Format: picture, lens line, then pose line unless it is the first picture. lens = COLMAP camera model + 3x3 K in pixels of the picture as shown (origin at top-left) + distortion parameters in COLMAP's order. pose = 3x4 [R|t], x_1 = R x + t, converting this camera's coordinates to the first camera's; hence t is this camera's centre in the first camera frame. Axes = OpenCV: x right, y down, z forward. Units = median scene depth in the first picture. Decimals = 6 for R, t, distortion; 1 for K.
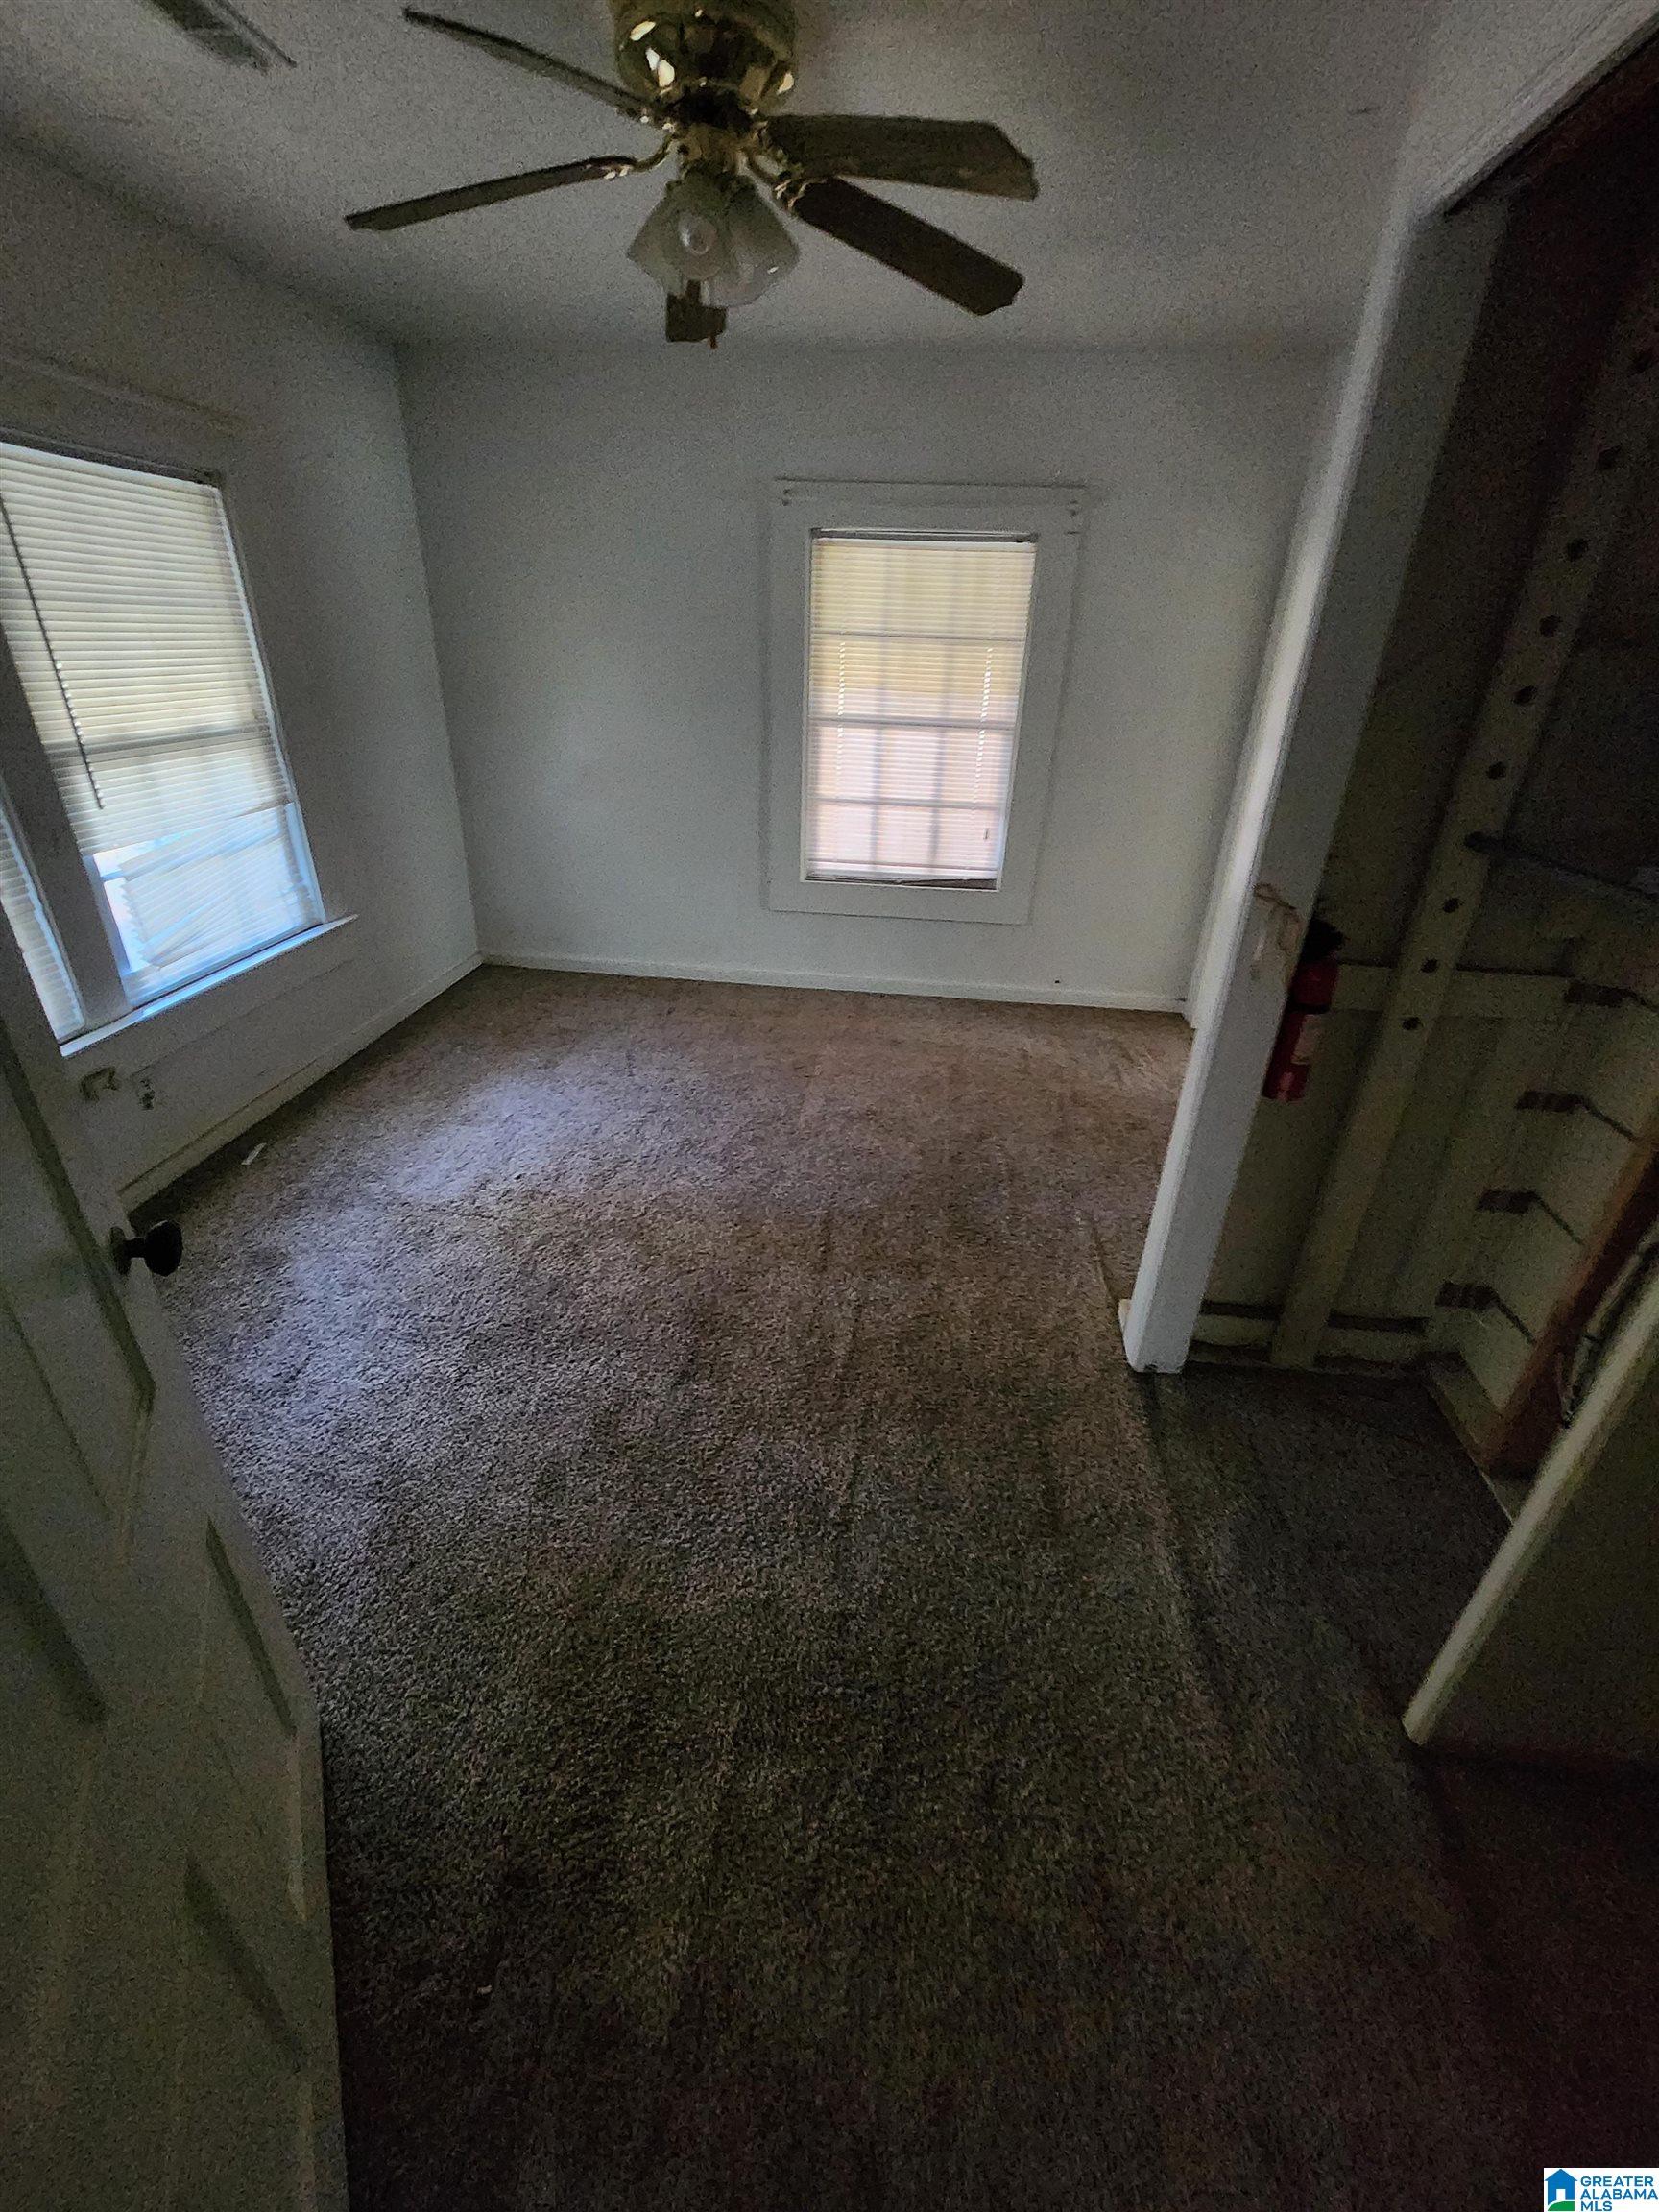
lens RADIAL K [[896.7, 0, 826.1], [0, 896.7, 1103.0], [0, 0, 1]] dist [0.000677, 0.000333]
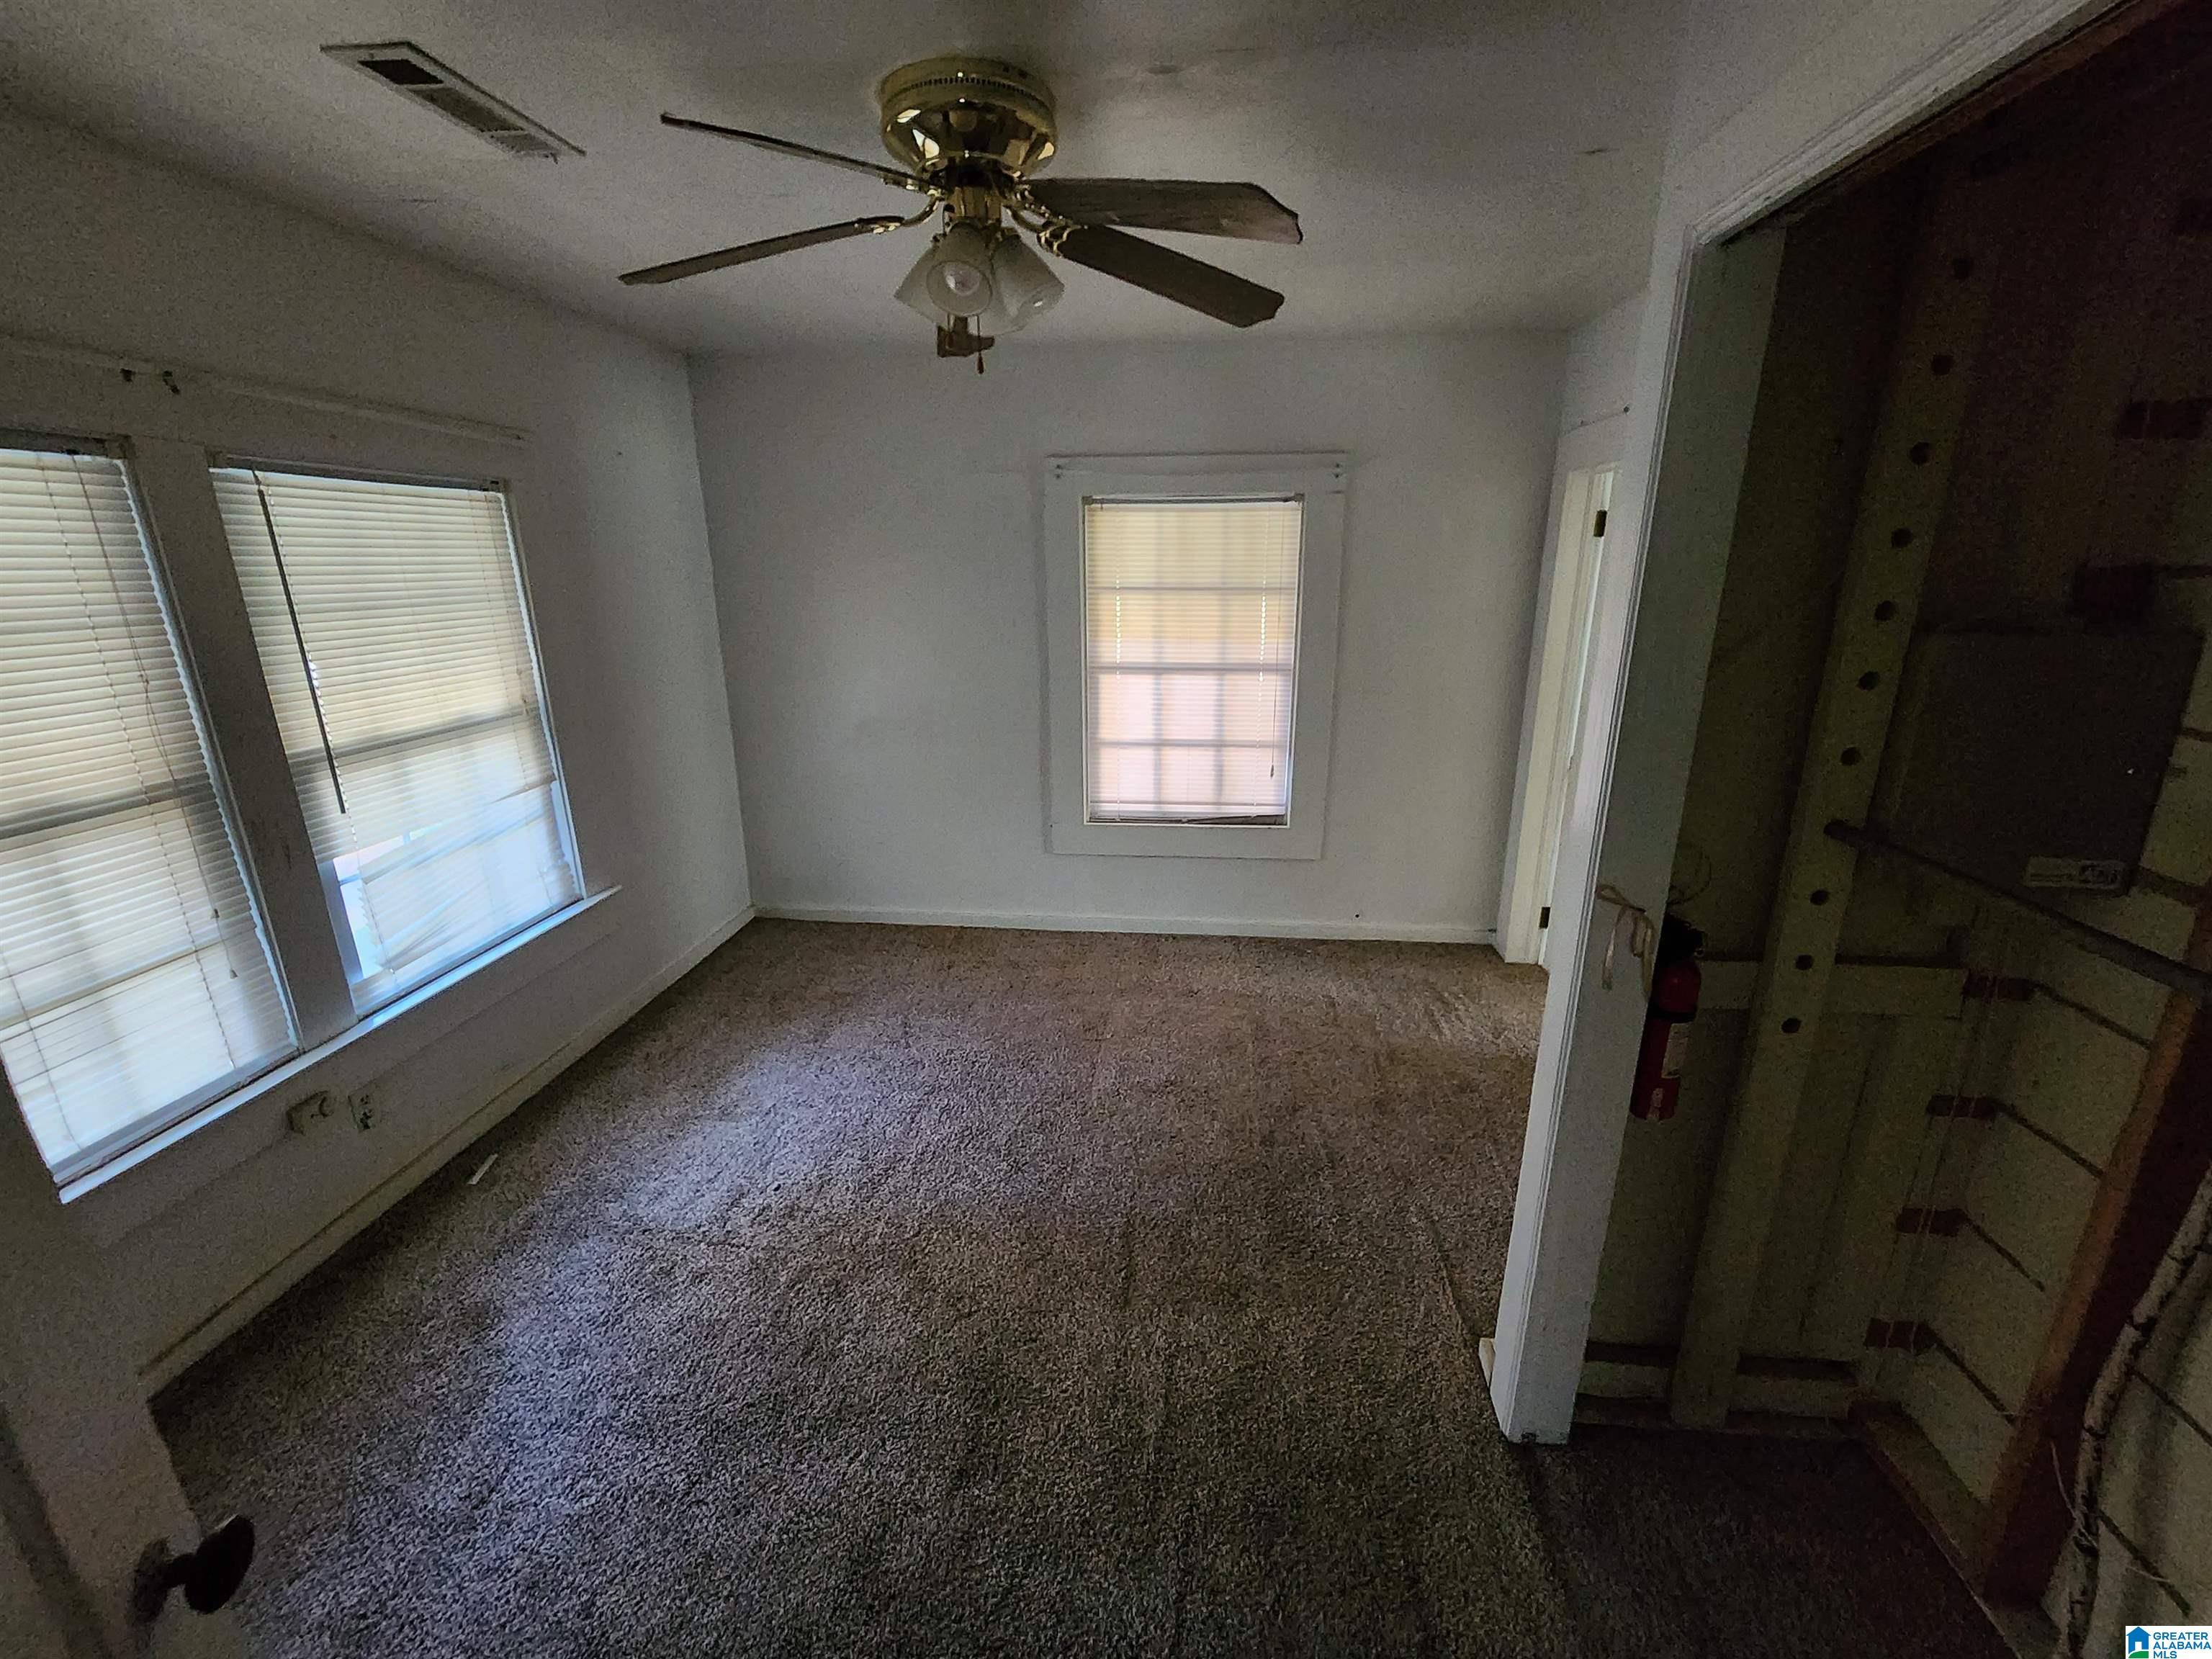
lens RADIAL K [[896.7, 0, 1108.3], [0, 896.7, 827.6], [0, 0, 1]] dist [0.000677, 0.000333]
pose [[0.999272, -0.038127, -0.001505, -0.001208], [0.037211, 0.982469, -0.182675, -0.096228], [0.008444, 0.182486, 0.983172, 0.068608]]
